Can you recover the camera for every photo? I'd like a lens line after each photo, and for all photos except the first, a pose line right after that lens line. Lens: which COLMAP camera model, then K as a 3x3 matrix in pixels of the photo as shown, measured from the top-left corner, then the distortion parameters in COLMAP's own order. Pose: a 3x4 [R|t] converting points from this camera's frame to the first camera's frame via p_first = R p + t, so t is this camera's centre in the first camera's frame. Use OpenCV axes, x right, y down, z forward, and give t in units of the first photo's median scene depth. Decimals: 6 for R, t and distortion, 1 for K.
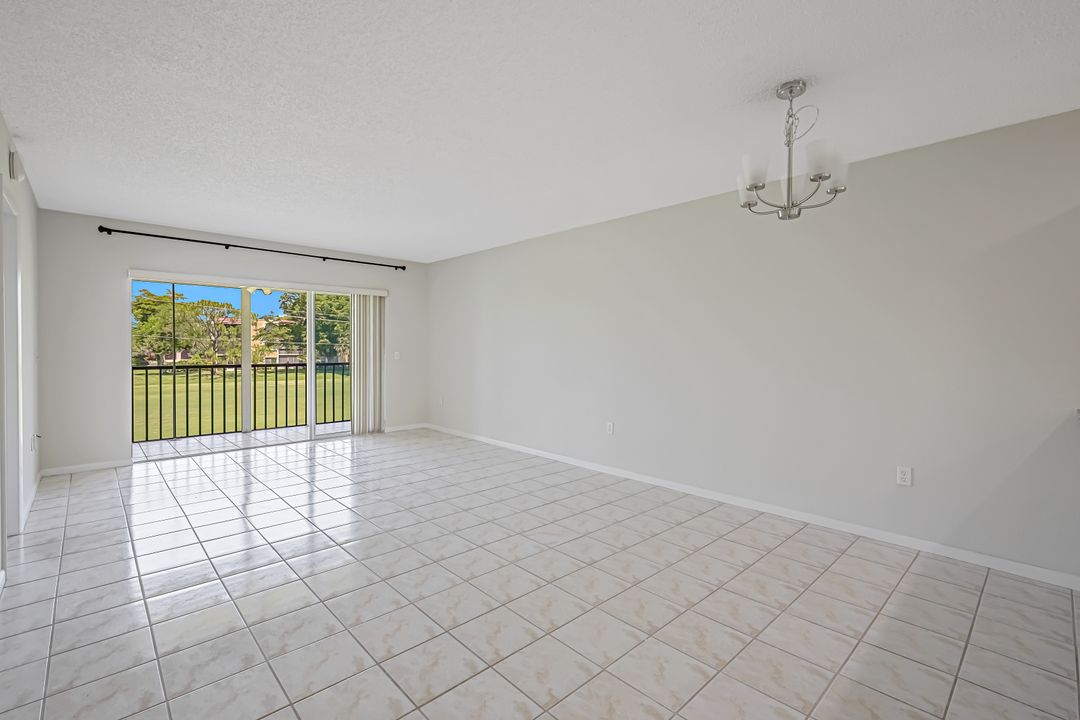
lens RADIAL K [[484.8, 0, 539.0], [0, 484.8, 351.9], [0, 0, 1]] dist [0.005082, -0.000425]
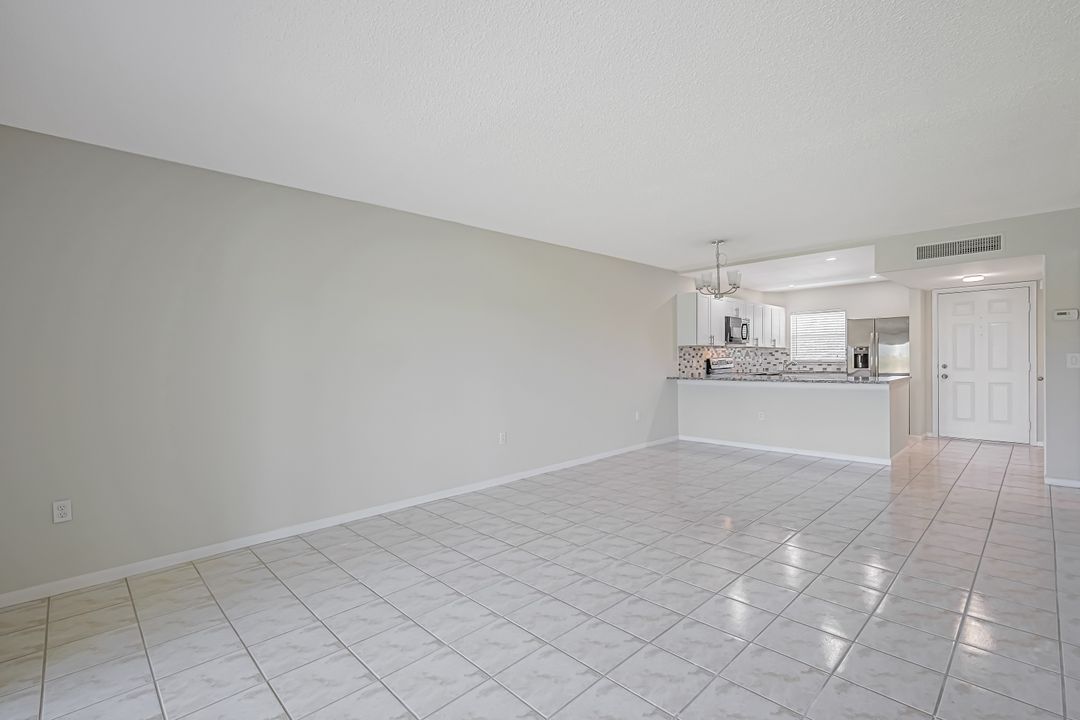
lens RADIAL K [[484.8, 0, 547.1], [0, 484.8, 359.0], [0, 0, 1]] dist [0.005082, -0.000425]
pose [[-0.015625, -0.012415, 0.999801, -0.632464], [0.028168, 0.999521, 0.012851, -0.017502], [-0.999481, 0.028364, -0.015268, 0.650333]]
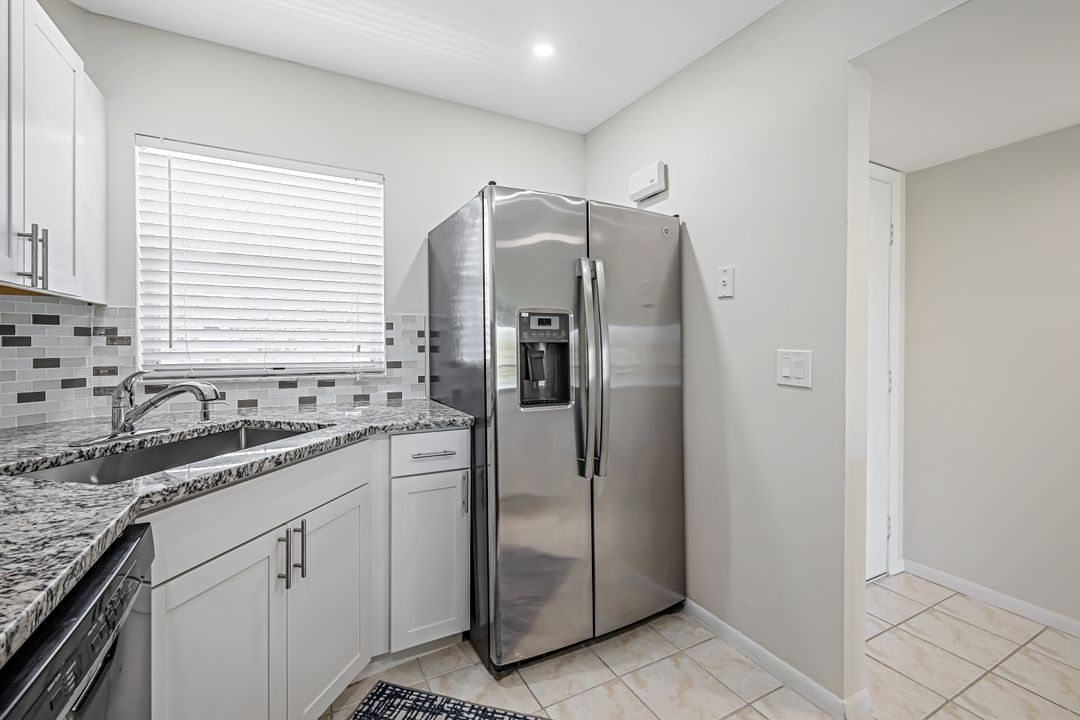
lens RADIAL K [[484.8, 0, 557.6], [0, 484.8, 343.9], [0, 0, 1]] dist [0.005082, -0.000425]
pose [[-0.968911, -0.015946, 0.246895, 0.461848], [-0.010546, 0.999676, 0.023178, 0.001065], [-0.247185, 0.019853, -0.968765, 0.133589]]
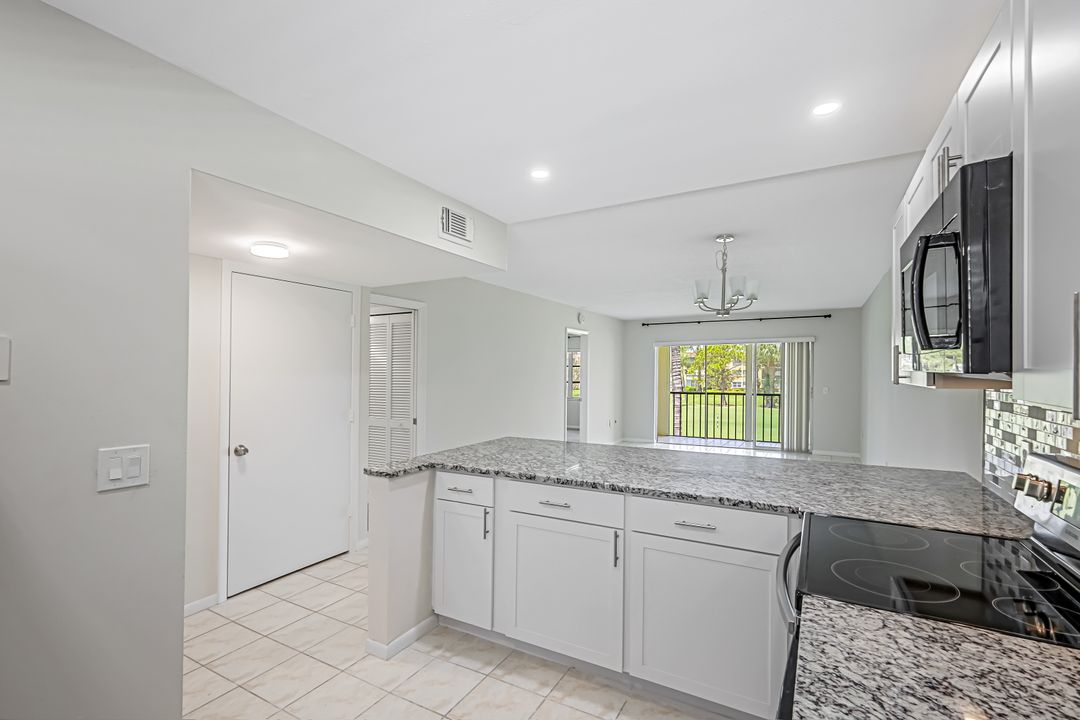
lens RADIAL K [[484.8, 0, 524.2], [0, 484.8, 363.8], [0, 0, 1]] dist [0.005082, -0.000425]
pose [[0.278814, -0.019342, -0.960150, 0.674418], [-0.009817, 0.999688, -0.022989, -0.026106], [0.960295, 0.015835, 0.278537, -0.033319]]
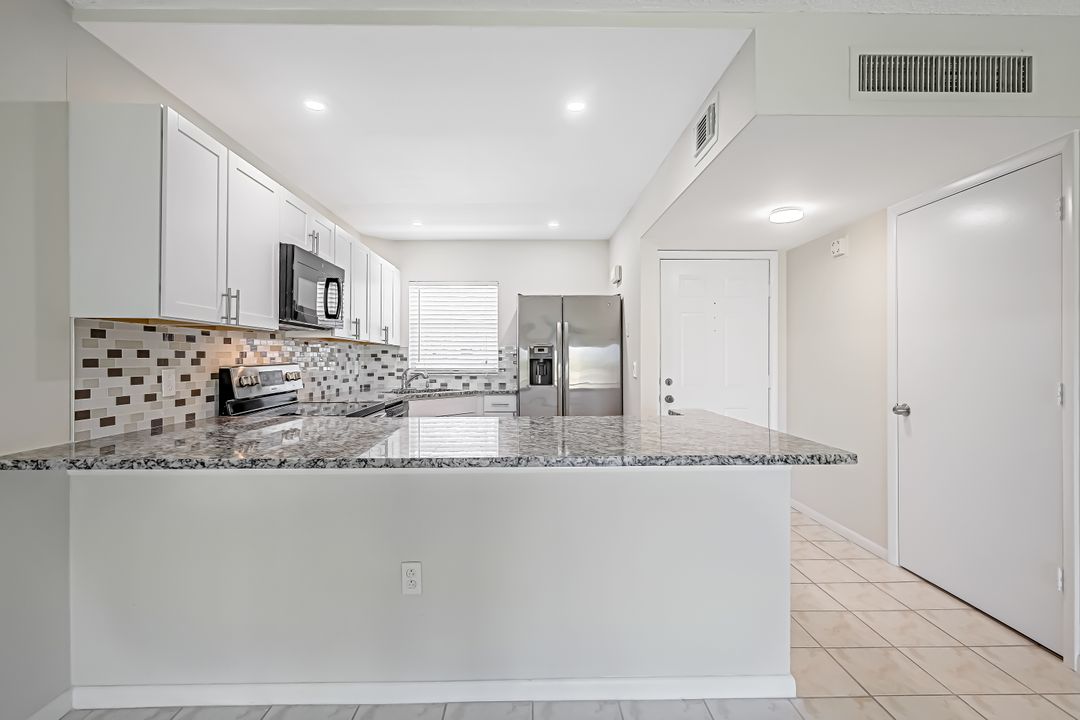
lens RADIAL K [[515.1, 0, 540.6], [0, 515.1, 352.2], [0, 0, 1]] dist [0.010370, -0.001164]
pose [[-0.745292, 0.000682, 0.666738, 0.083511], [0.004628, 0.999981, 0.004150, -0.004793], [-0.666722, 0.006178, -0.745281, 0.379363]]
